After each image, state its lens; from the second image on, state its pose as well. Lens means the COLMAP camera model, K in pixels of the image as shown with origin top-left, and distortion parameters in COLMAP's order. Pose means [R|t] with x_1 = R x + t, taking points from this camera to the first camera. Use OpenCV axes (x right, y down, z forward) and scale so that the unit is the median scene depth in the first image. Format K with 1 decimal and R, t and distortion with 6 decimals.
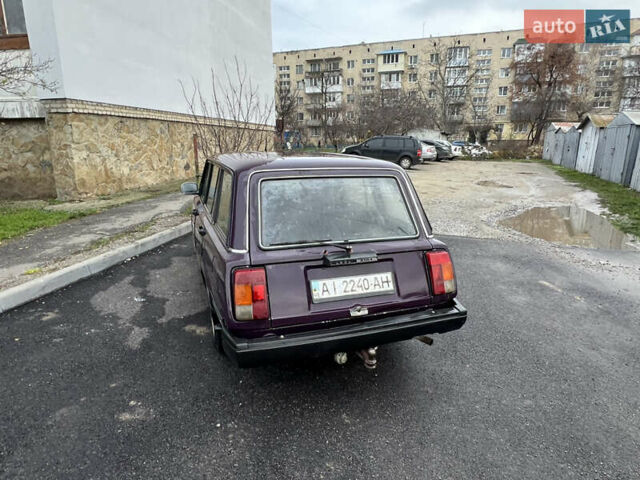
lens RADIAL K [[391.6, 0, 320.0], [0, 391.6, 240.0], [0, 0, 1]] dist [-0.002807, -0.000485]
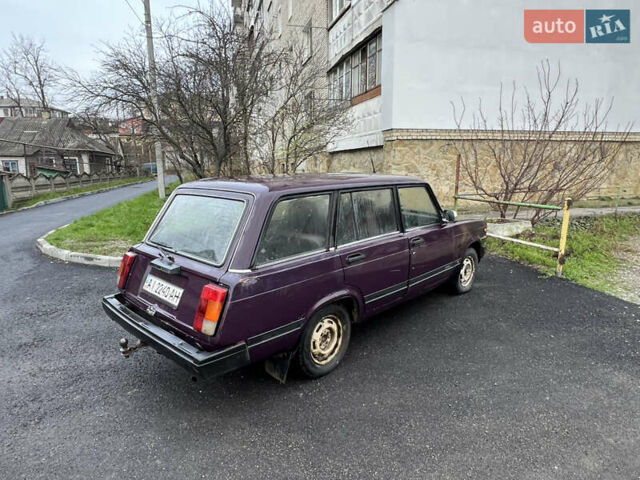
lens RADIAL K [[391.6, 0, 320.0], [0, 391.6, 240.0], [0, 0, 1]] dist [-0.002807, -0.000485]
pose [[0.448372, 0.160362, -0.879344, 0.065317], [-0.203376, 0.976275, 0.074339, -0.010321], [0.870403, 0.145506, 0.470348, 0.043511]]
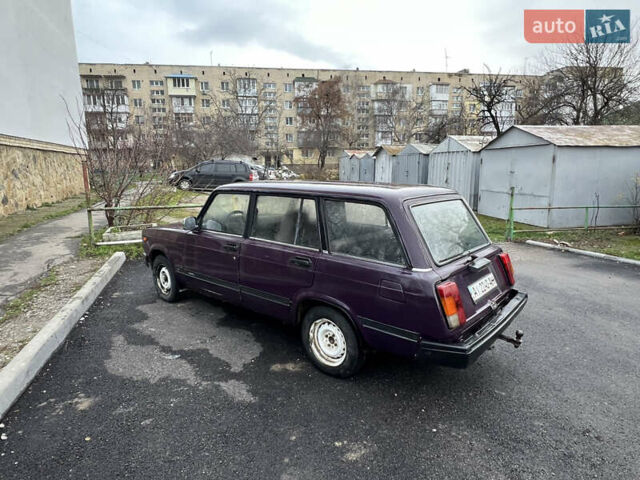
lens RADIAL K [[391.6, 0, 320.0], [0, 391.6, 240.0], [0, 0, 1]] dist [-0.002807, -0.000485]
pose [[0.867851, -0.095248, 0.487608, -0.049645], [0.123381, 0.992023, -0.025817, -0.003204], [-0.481260, 0.082567, 0.872681, 0.007547]]
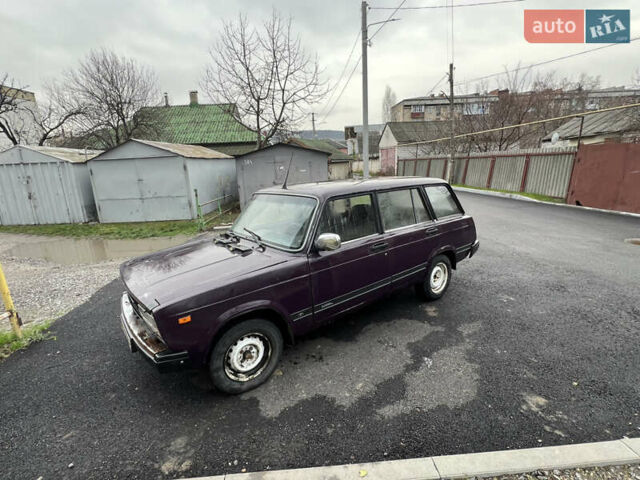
lens RADIAL K [[315.7, 0, 320.0], [0, 315.7, 240.0], [0, 0, 1]] dist [-0.000792, -0.000057]
pose [[-0.314887, -0.208158, 0.926022, -0.082955], [0.271606, 0.915091, 0.298058, -0.030057], [-0.909437, 0.345368, -0.231613, 0.110363]]
